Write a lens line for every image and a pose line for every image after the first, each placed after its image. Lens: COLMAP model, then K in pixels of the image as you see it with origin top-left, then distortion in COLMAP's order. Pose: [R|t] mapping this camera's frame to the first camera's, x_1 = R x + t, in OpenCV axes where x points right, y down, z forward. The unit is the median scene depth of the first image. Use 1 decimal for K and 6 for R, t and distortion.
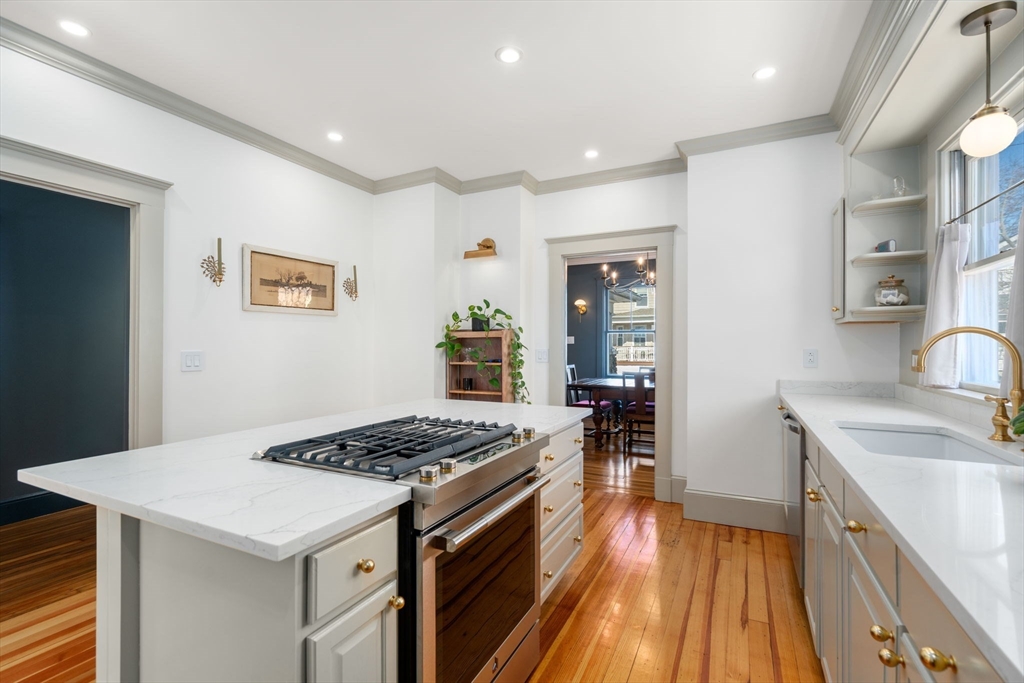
lens RADIAL K [[464.4, 0, 510.2], [0, 464.4, 339.0], [0, 0, 1]] dist [-0.003234, 0.002119]
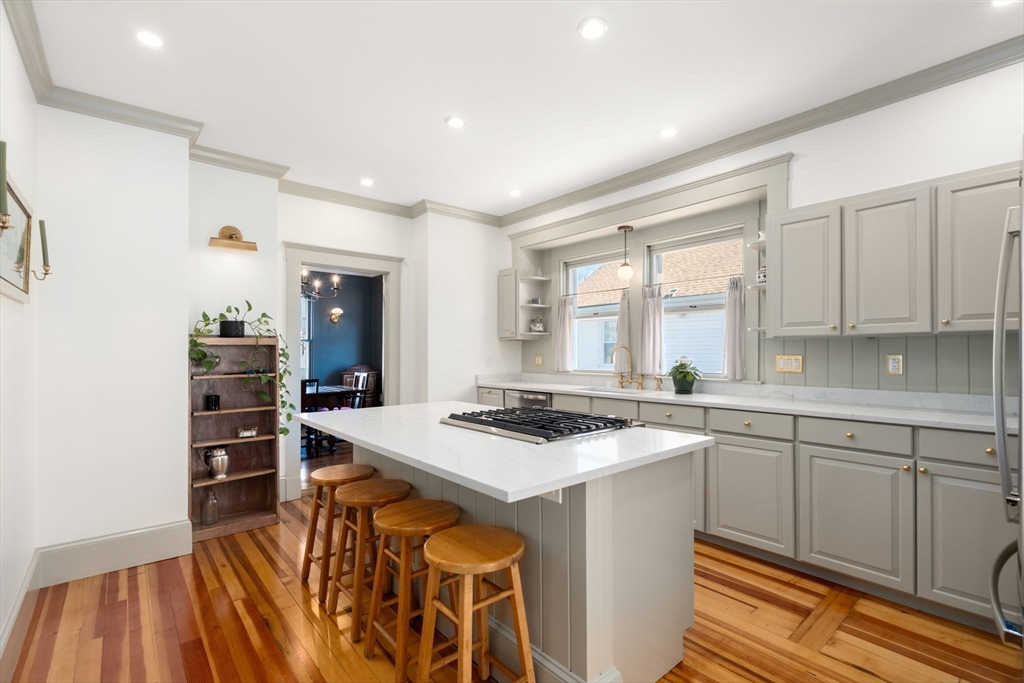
lens RADIAL K [[464.4, 0, 516.1], [0, 464.4, 349.2], [0, 0, 1]] dist [-0.003234, 0.002119]
pose [[0.391041, 0.005711, 0.920356, -0.704325], [-0.005639, 0.999977, -0.003810, 0.005671], [-0.920356, -0.003700, 0.391064, 0.227193]]
